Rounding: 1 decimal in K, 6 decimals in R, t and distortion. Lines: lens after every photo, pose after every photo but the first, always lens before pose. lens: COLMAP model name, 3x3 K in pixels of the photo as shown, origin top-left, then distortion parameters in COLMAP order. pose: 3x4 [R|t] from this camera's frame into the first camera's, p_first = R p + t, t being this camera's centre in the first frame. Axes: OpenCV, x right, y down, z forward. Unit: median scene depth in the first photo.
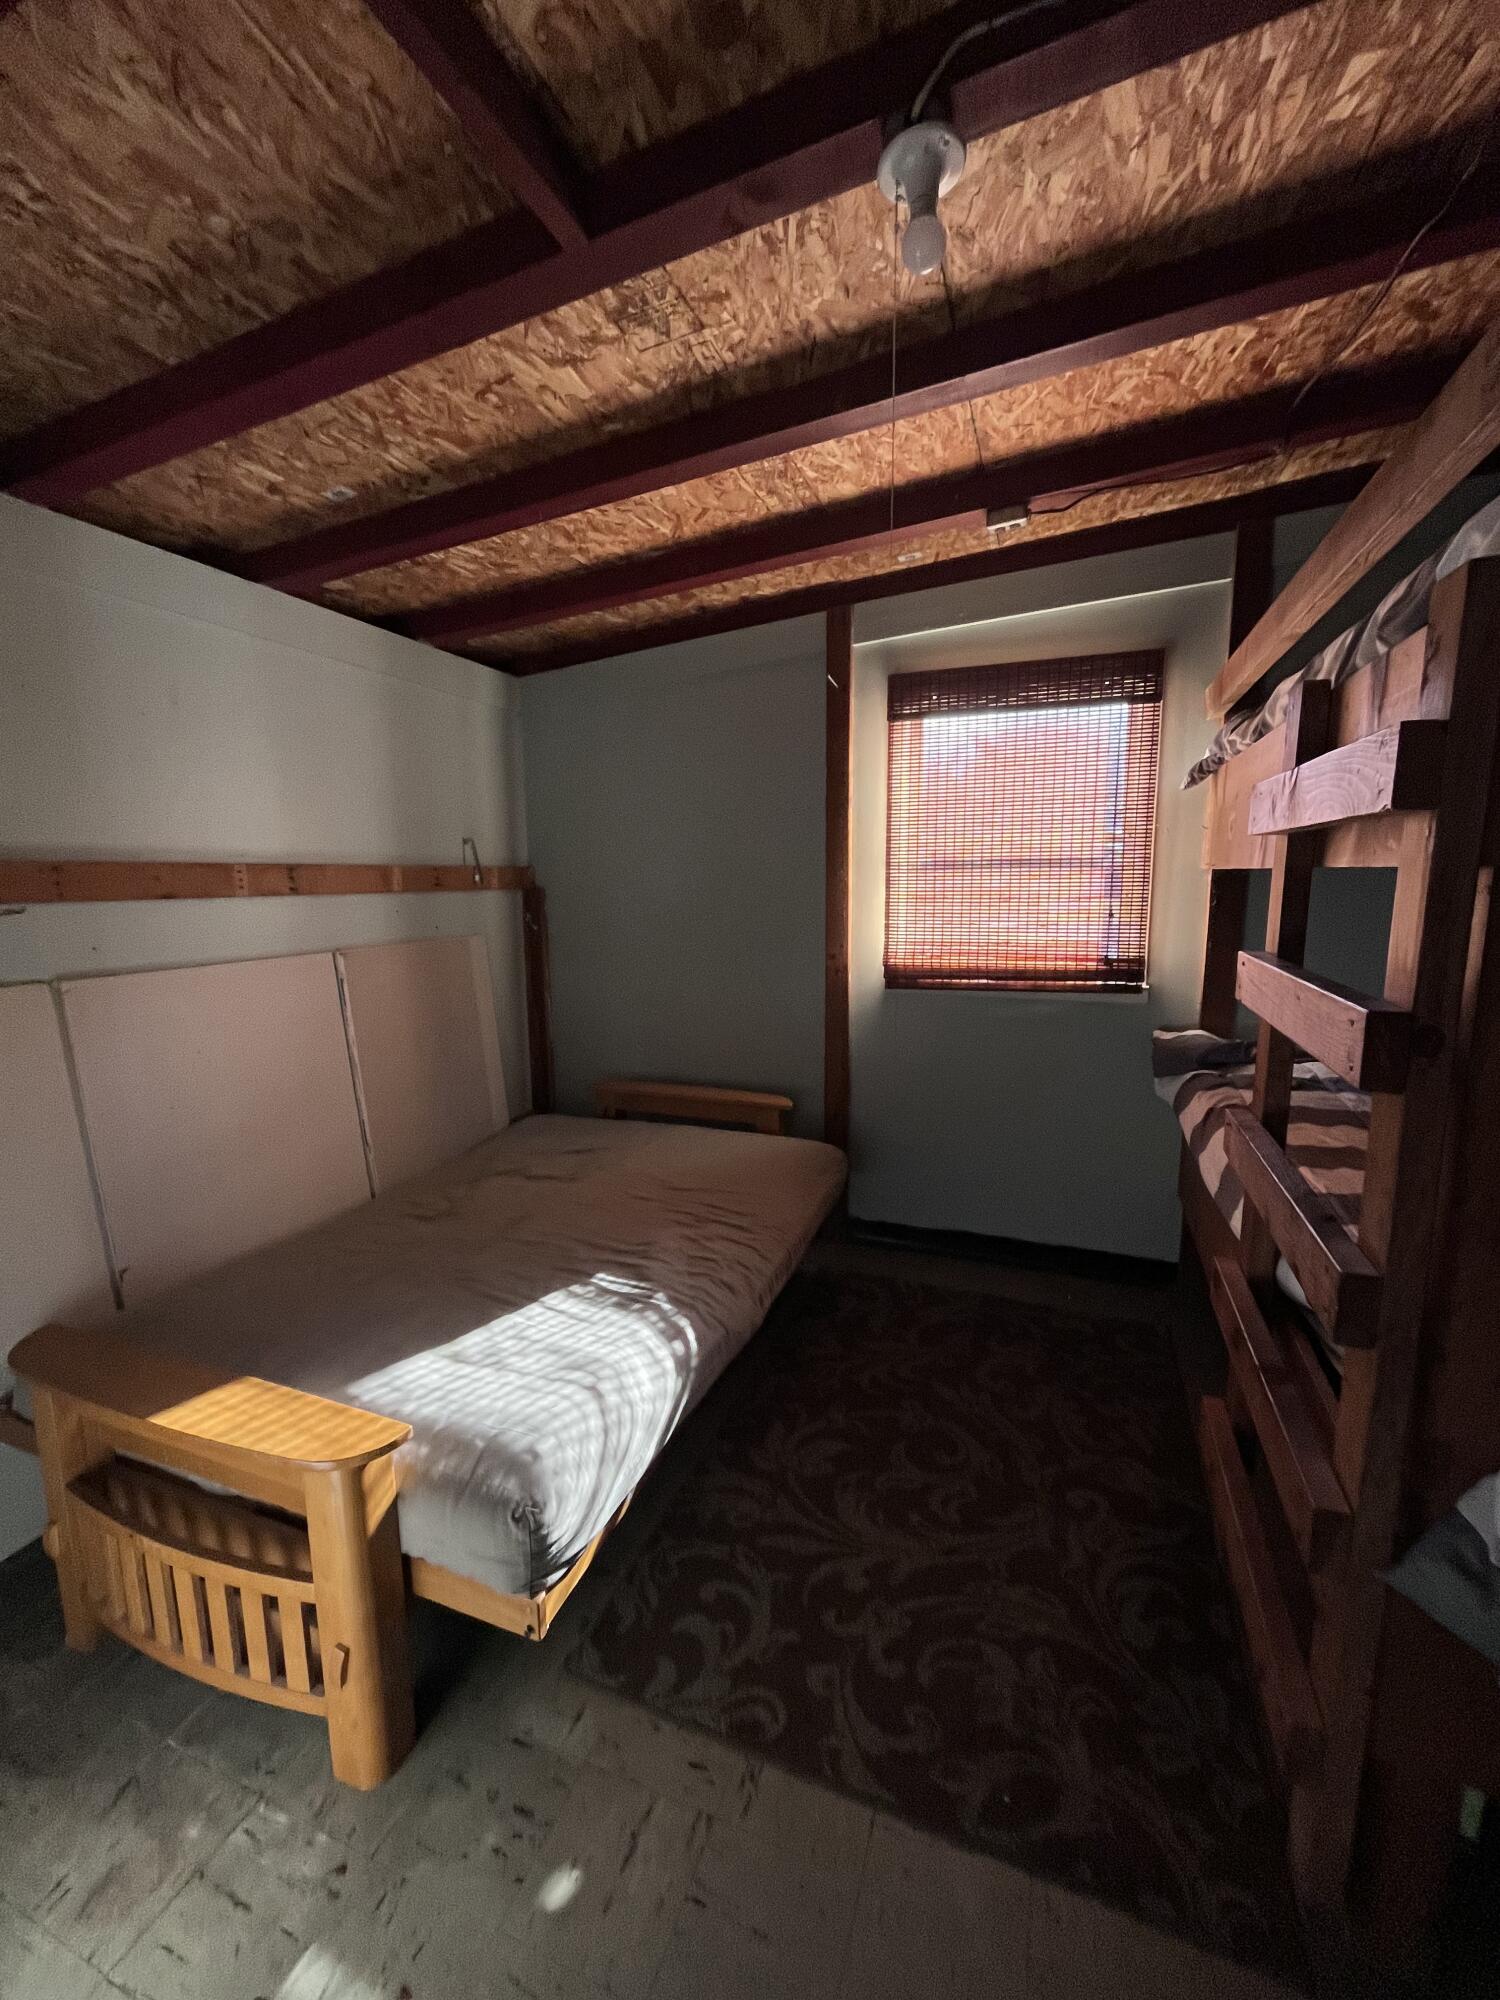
lens RADIAL K [[806.3, 0, 750.7], [0, 806.3, 995.8], [0, 0, 1]] dist [-0.000791, -0.000701]
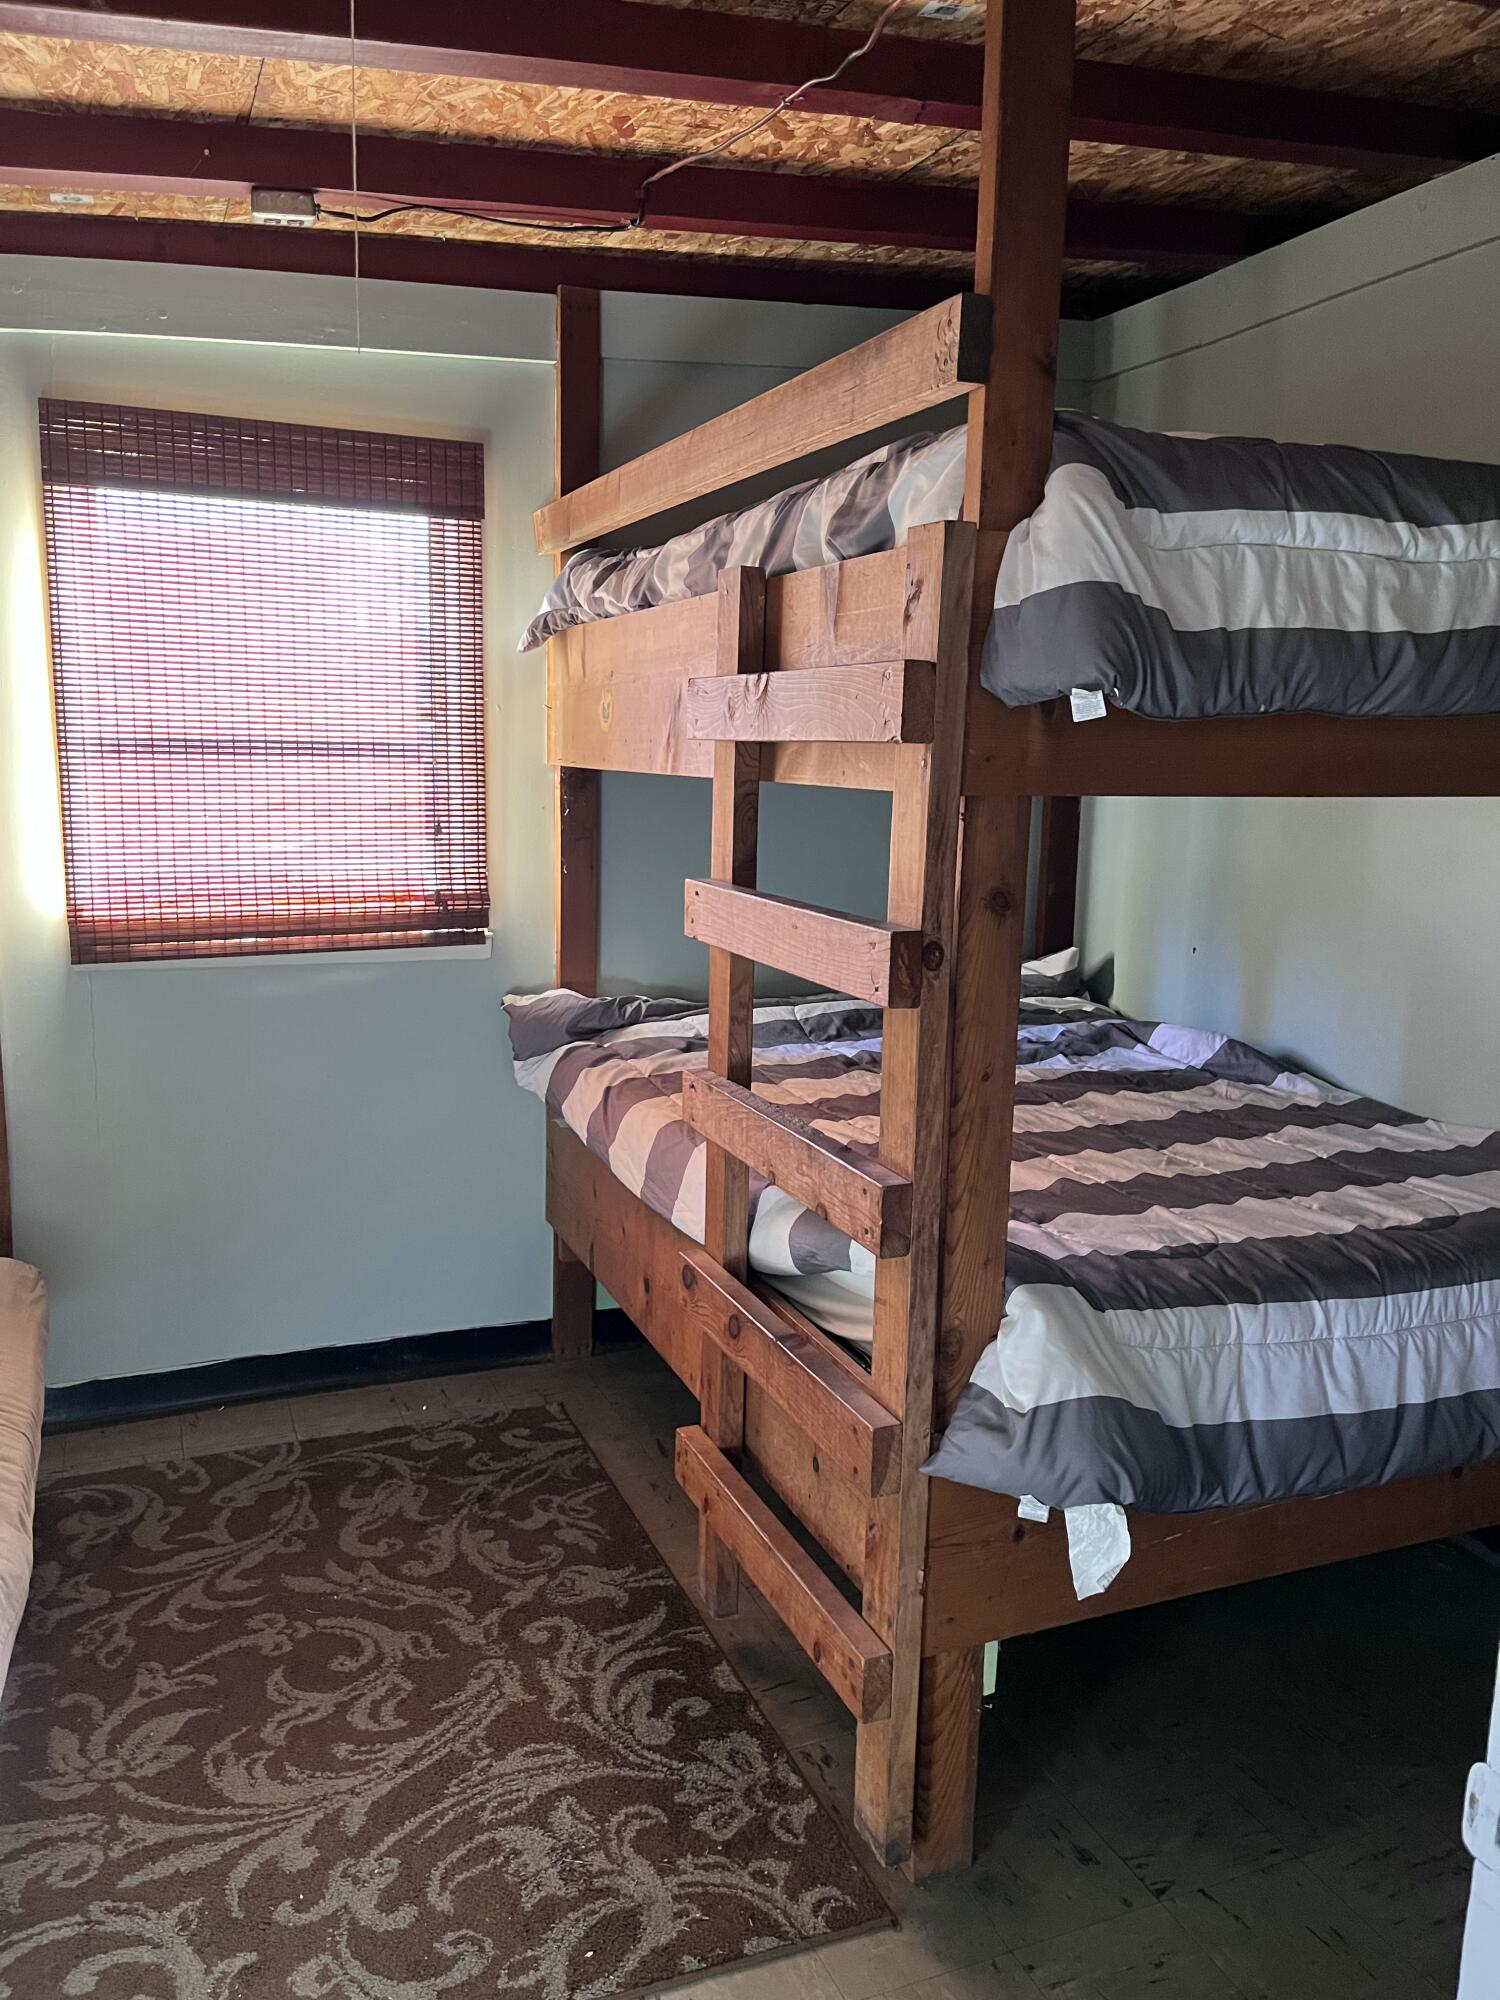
lens RADIAL K [[1522.6, 0, 749.5], [0, 1522.6, 1019.2], [0, 0, 1]] dist [0.075479, -0.108380]
pose [[0.723556, -0.096398, 0.683501, -0.331448], [0.075192, 0.995315, 0.060776, -0.000941], [-0.686158, 0.007419, 0.727415, -0.142699]]
